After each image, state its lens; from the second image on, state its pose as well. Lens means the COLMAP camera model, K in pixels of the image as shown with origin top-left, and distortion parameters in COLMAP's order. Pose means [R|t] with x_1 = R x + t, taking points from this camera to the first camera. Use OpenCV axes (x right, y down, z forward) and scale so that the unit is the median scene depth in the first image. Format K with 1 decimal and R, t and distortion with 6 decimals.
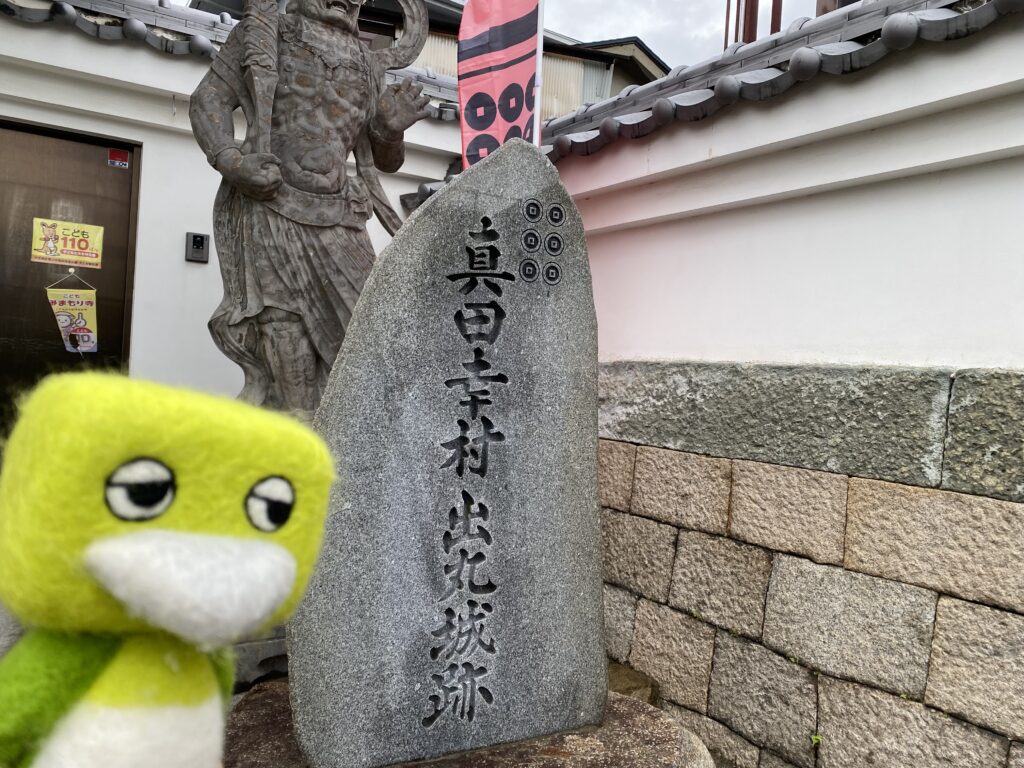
lens RADIAL K [[870.9, 0, 512.0], [0, 870.9, 384.0], [0, 0, 1]] dist [0.015205, 0.007333]
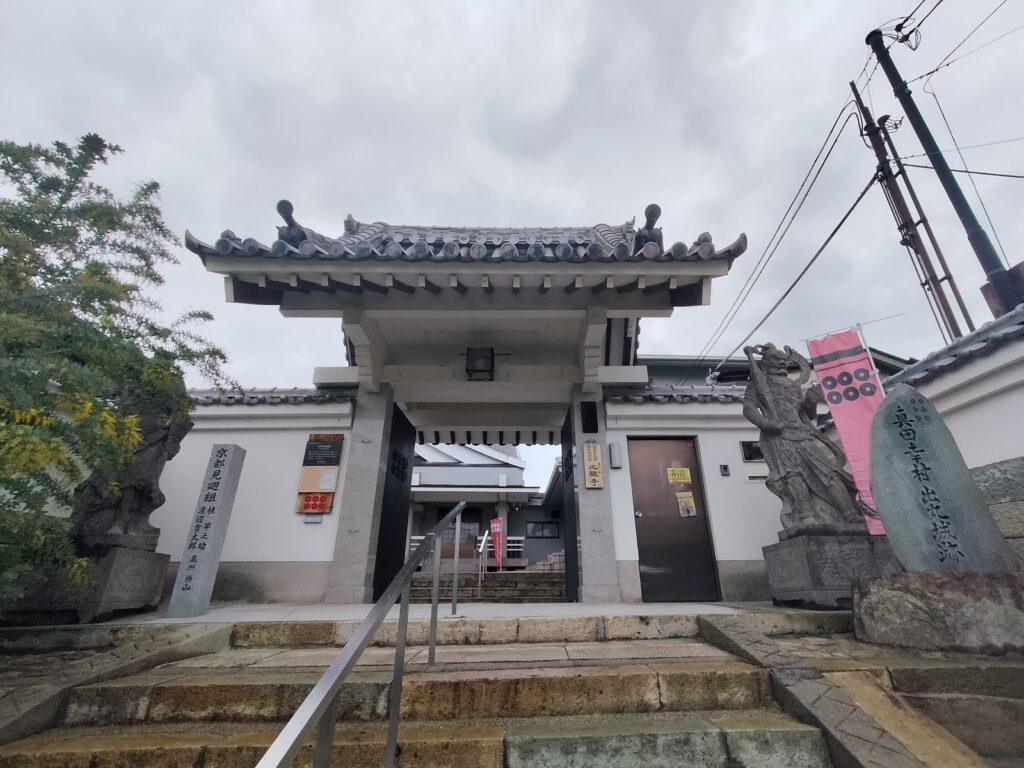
lens RADIAL K [[479.6, 0, 517.0], [0, 479.6, 379.2], [0, 0, 1]] dist [0.001190, 0.000139]
pose [[0.849200, -0.268625, -0.454643, -0.240160], [0.054357, 0.900842, -0.430731, 0.258309], [0.525266, 0.341063, 0.779597, -0.748016]]
